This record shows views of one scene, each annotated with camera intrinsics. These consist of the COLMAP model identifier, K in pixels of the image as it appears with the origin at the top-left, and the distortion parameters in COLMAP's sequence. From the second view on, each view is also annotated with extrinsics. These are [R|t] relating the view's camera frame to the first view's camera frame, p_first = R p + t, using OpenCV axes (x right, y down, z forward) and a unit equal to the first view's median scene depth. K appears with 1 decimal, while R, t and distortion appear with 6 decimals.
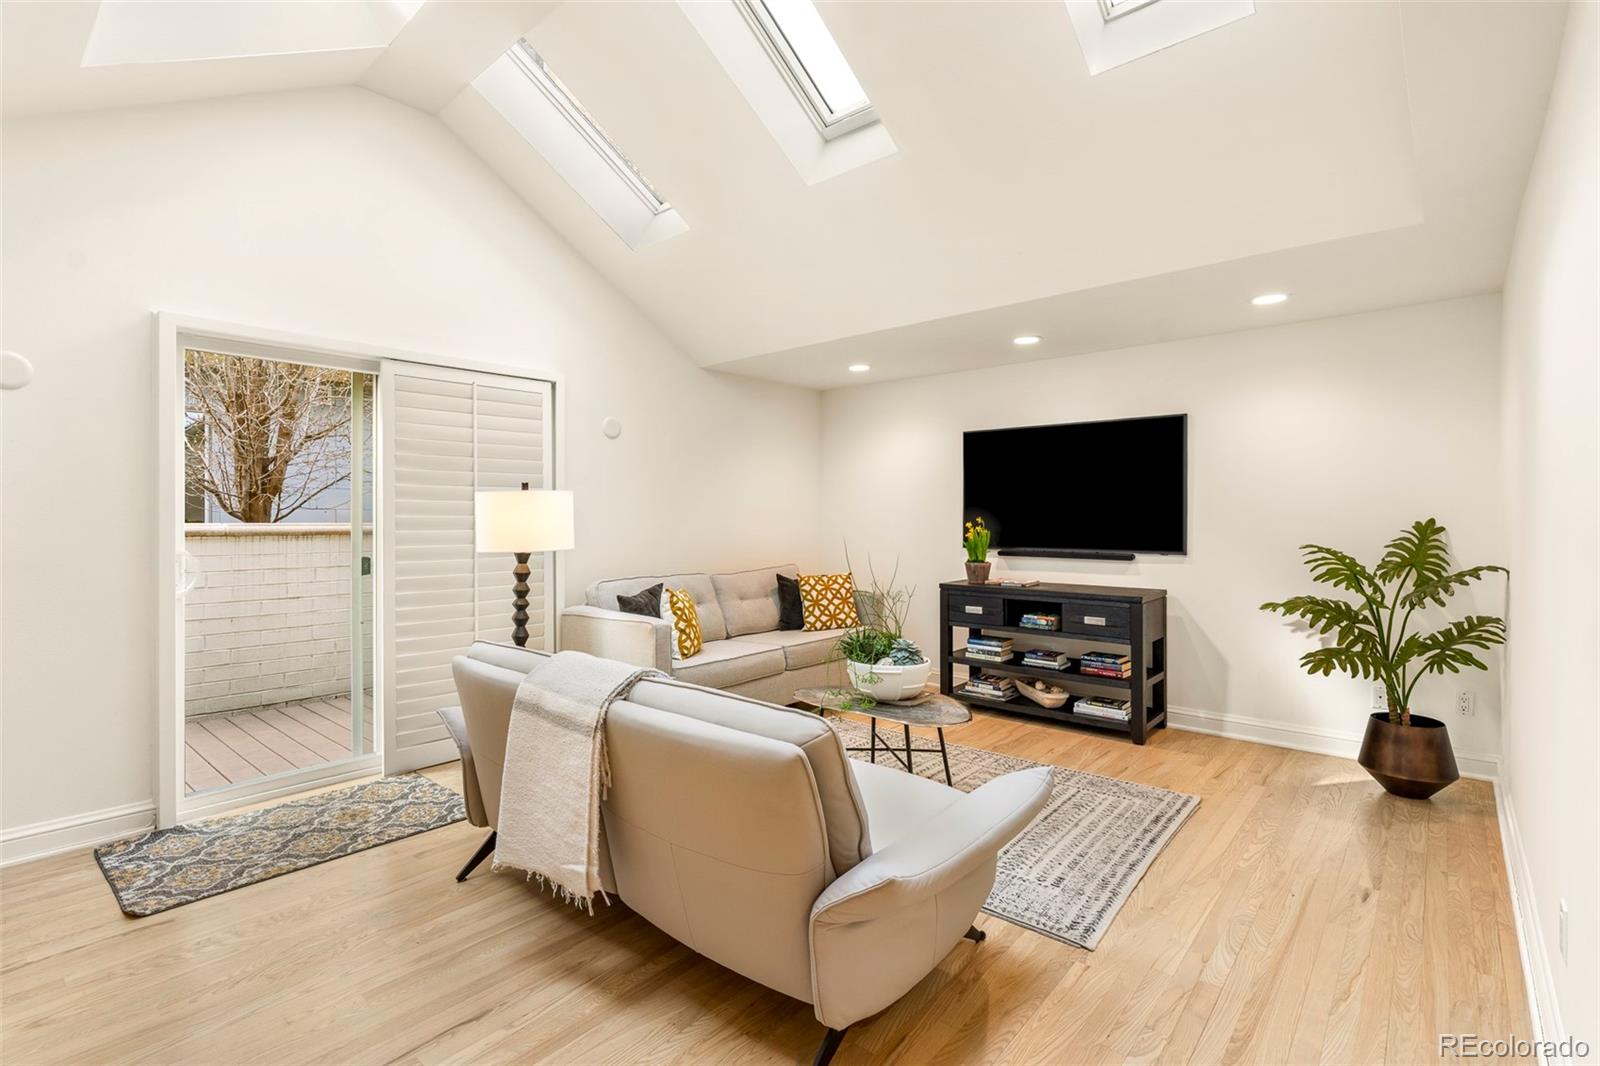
lens RADIAL K [[746.7, 0, 795.8], [0, 746.7, 520.7], [0, 0, 1]] dist [-0.001454, 0.000948]
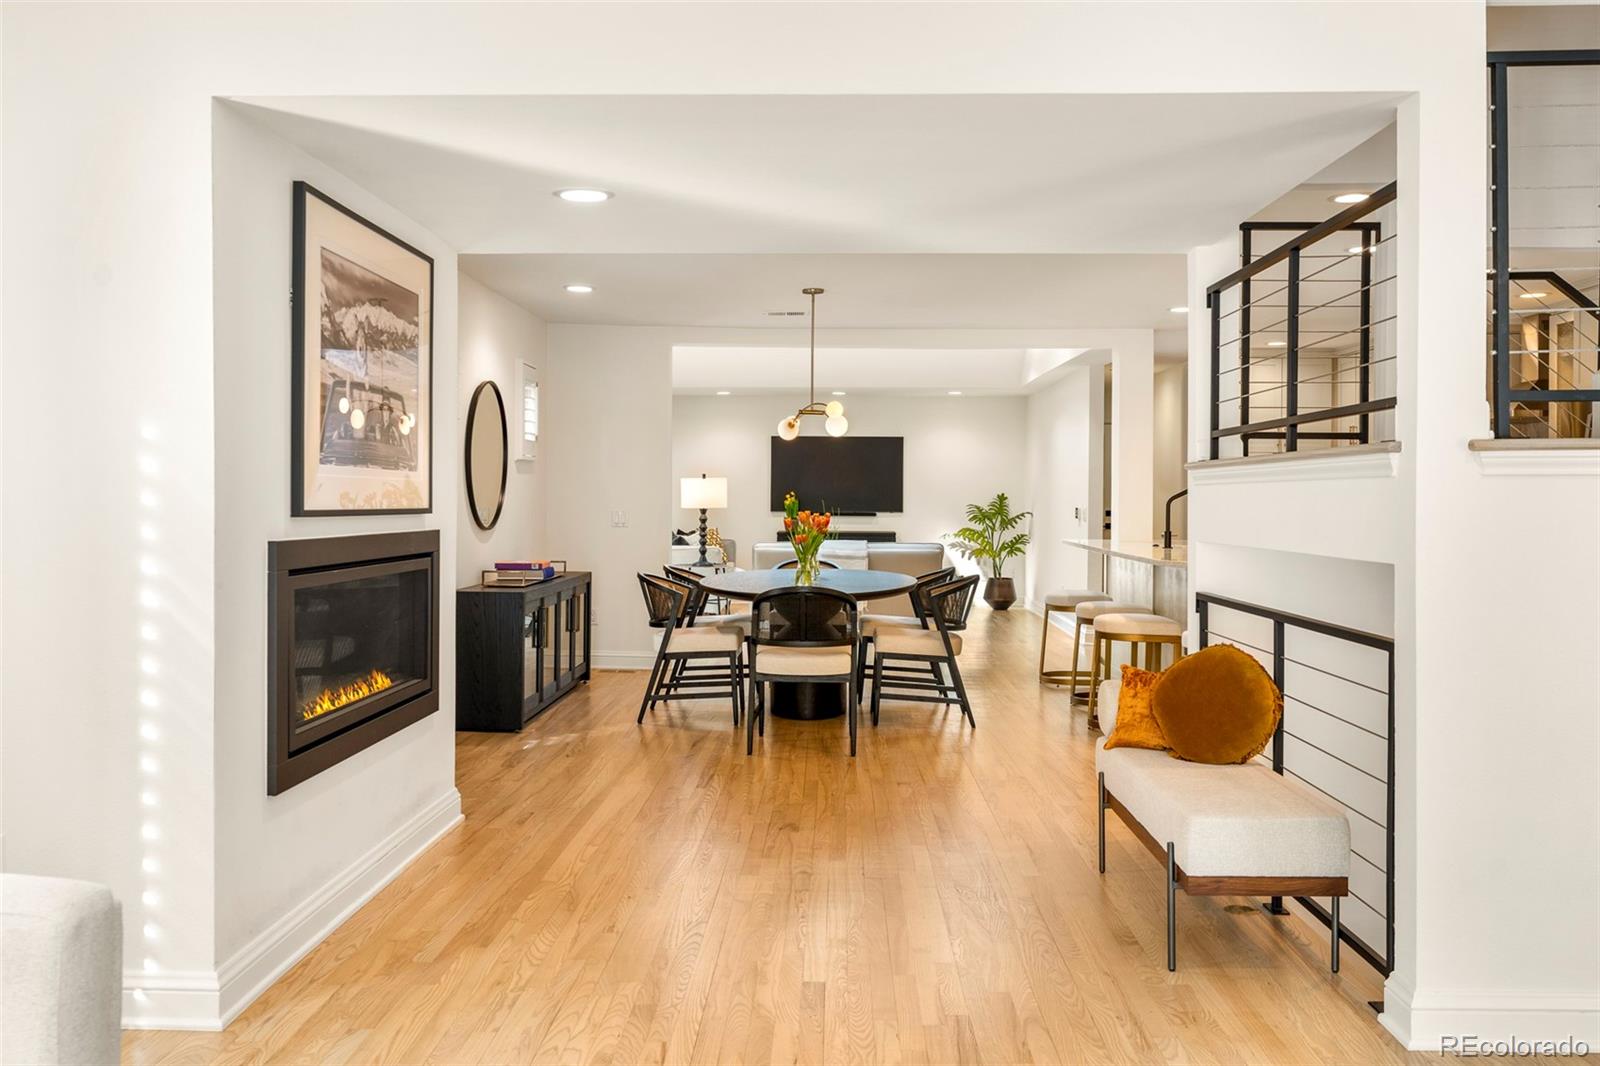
lens RADIAL K [[1420.7, 0, 798.5], [0, 1420.7, 525.5], [0, 0, 1]] dist [-0.004058, 0.000875]
pose [[0.768146, -0.010253, 0.640192, -2.006382], [-0.003358, 0.999794, 0.020042, 0.007731], [-0.640265, -0.017545, 0.767953, -1.609653]]
